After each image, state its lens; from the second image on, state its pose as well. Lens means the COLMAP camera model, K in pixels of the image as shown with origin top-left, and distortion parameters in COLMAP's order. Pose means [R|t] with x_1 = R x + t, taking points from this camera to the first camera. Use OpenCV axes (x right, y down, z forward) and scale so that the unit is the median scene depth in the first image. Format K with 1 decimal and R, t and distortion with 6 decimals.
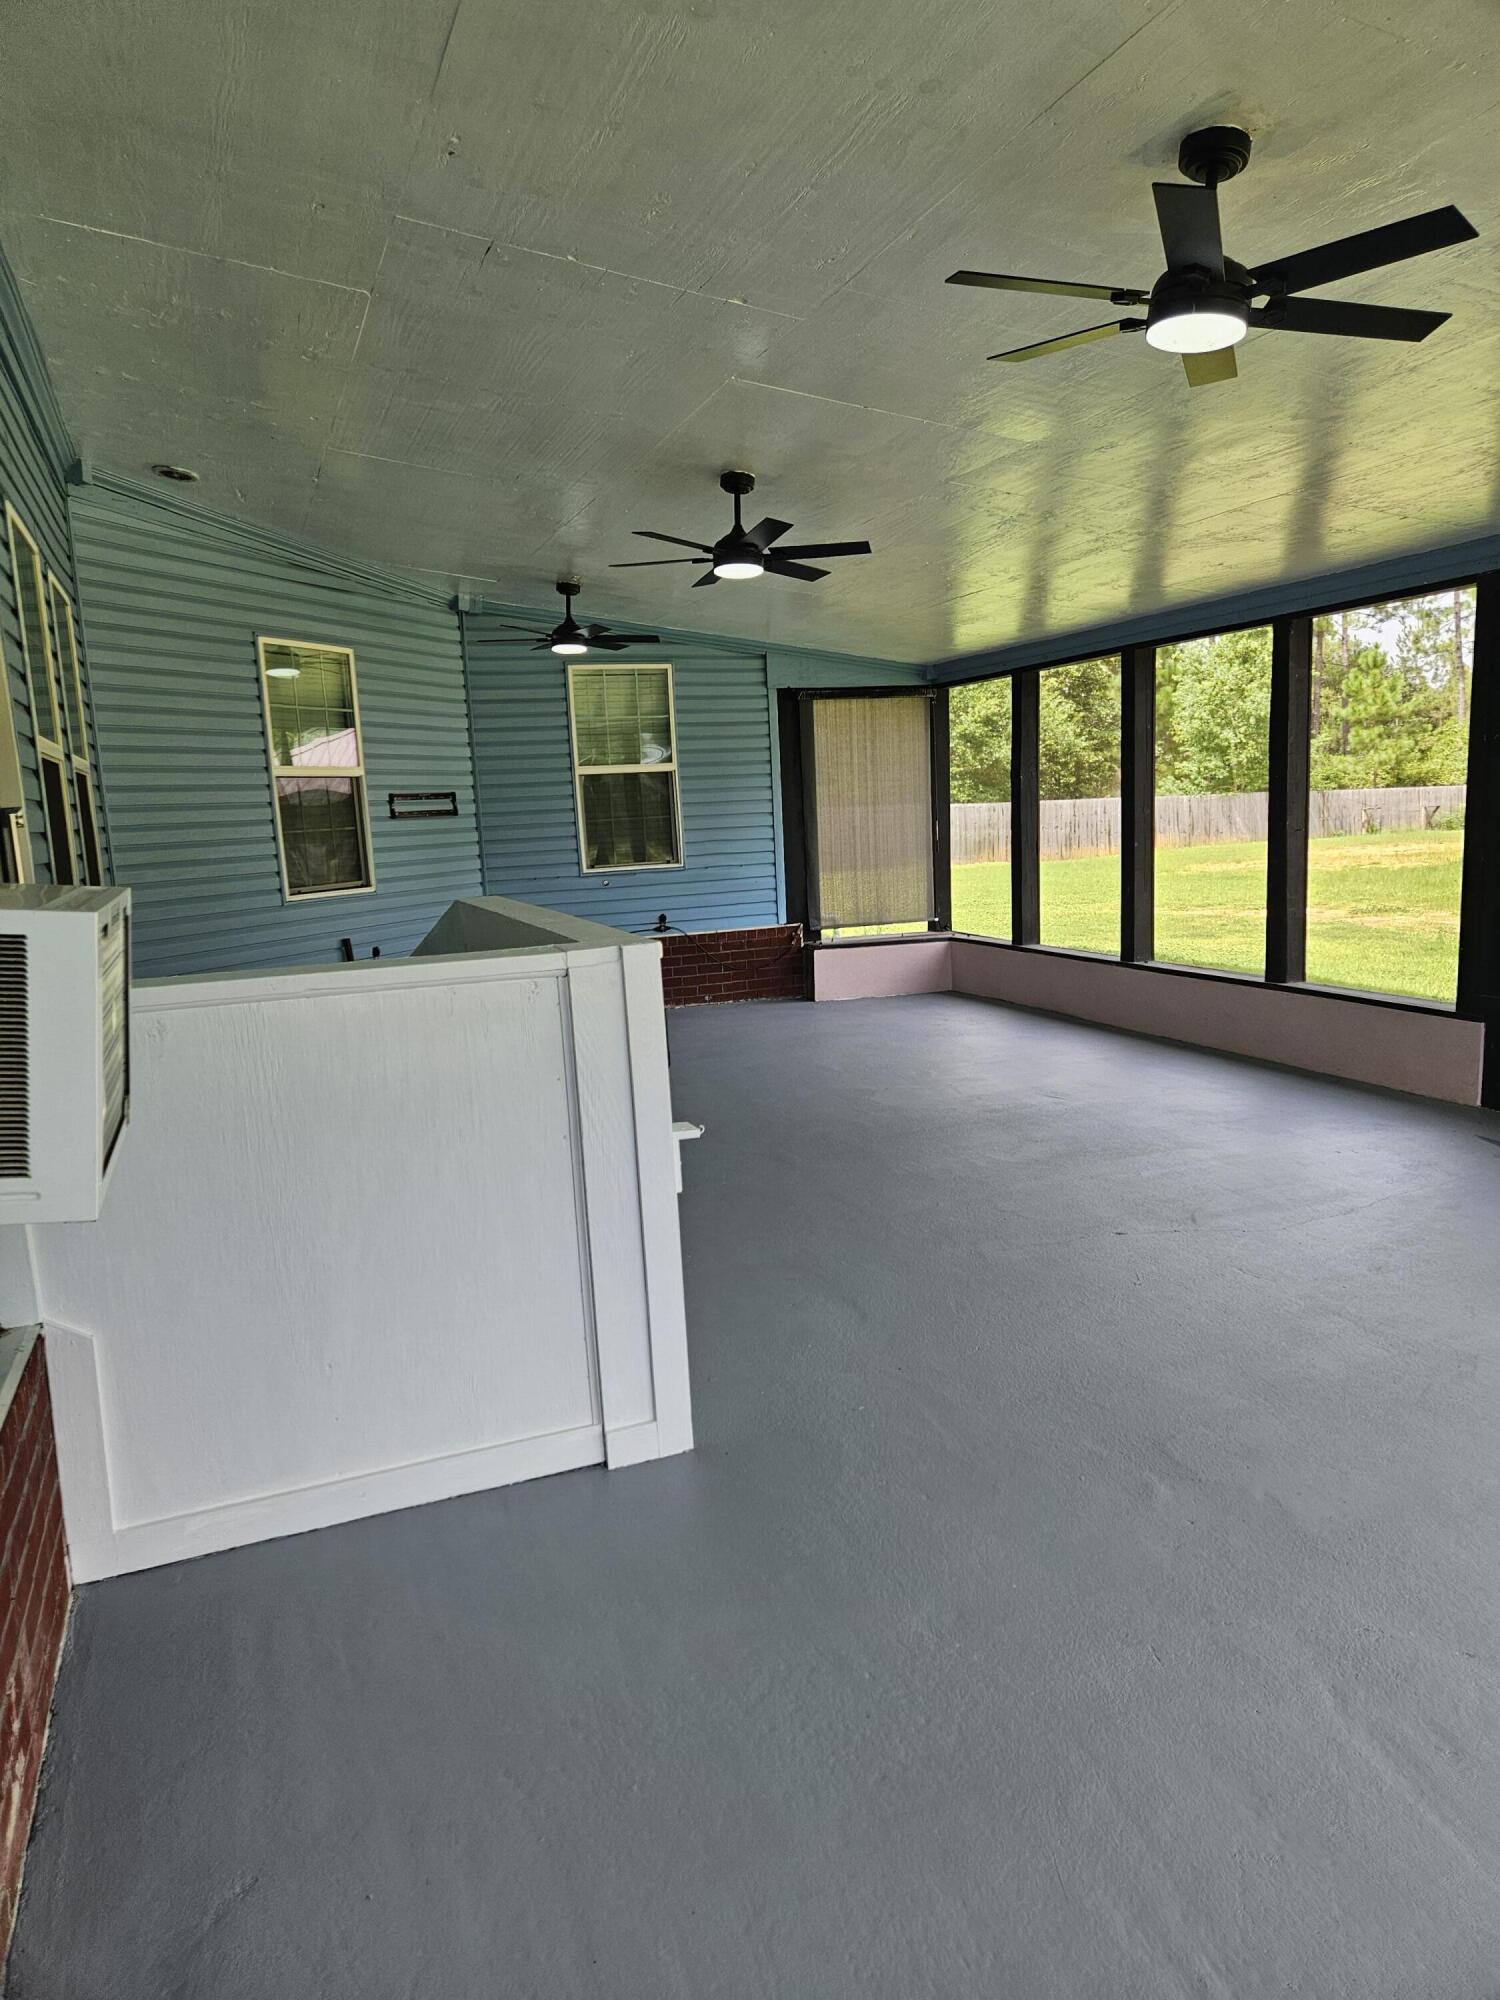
lens RADIAL K [[1343.1, 0, 741.8], [0, 1343.1, 1059.3], [0, 0, 1]] dist [0.061778, -0.020901]
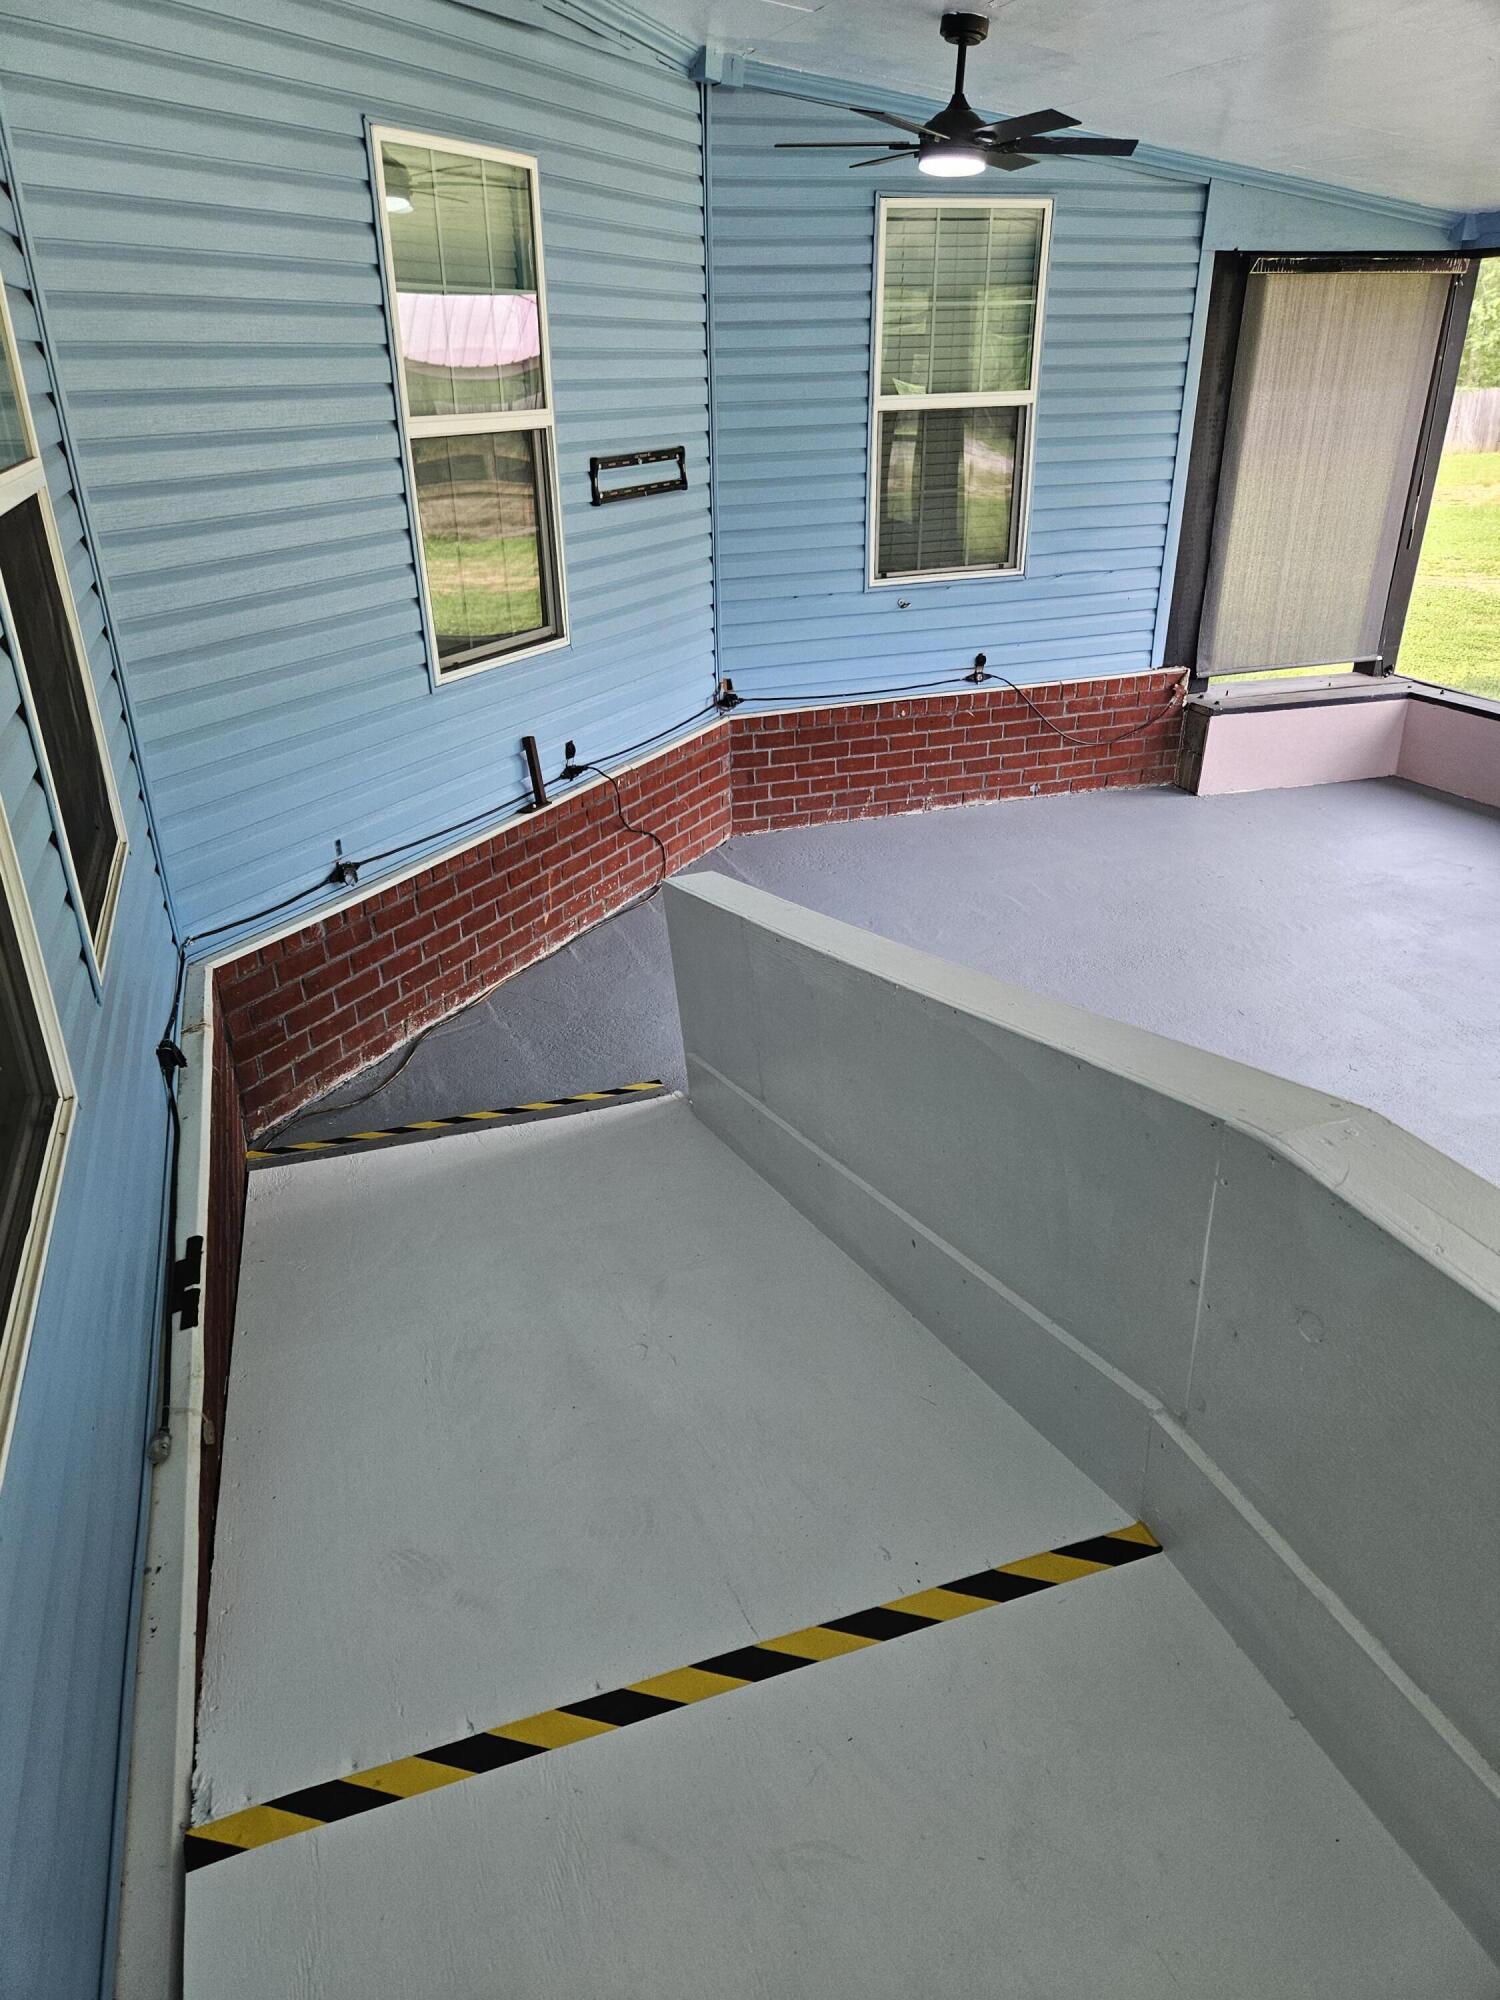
lens RADIAL K [[1368.7, 0, 731.5], [0, 1368.7, 1044.3], [0, 0, 1]] dist [0.034643, -0.017538]
pose [[0.999147, 0.037926, -0.016357, -0.168739], [-0.032160, 0.962856, 0.268094, -0.107907], [0.025917, -0.267340, 0.963254, 0.359247]]
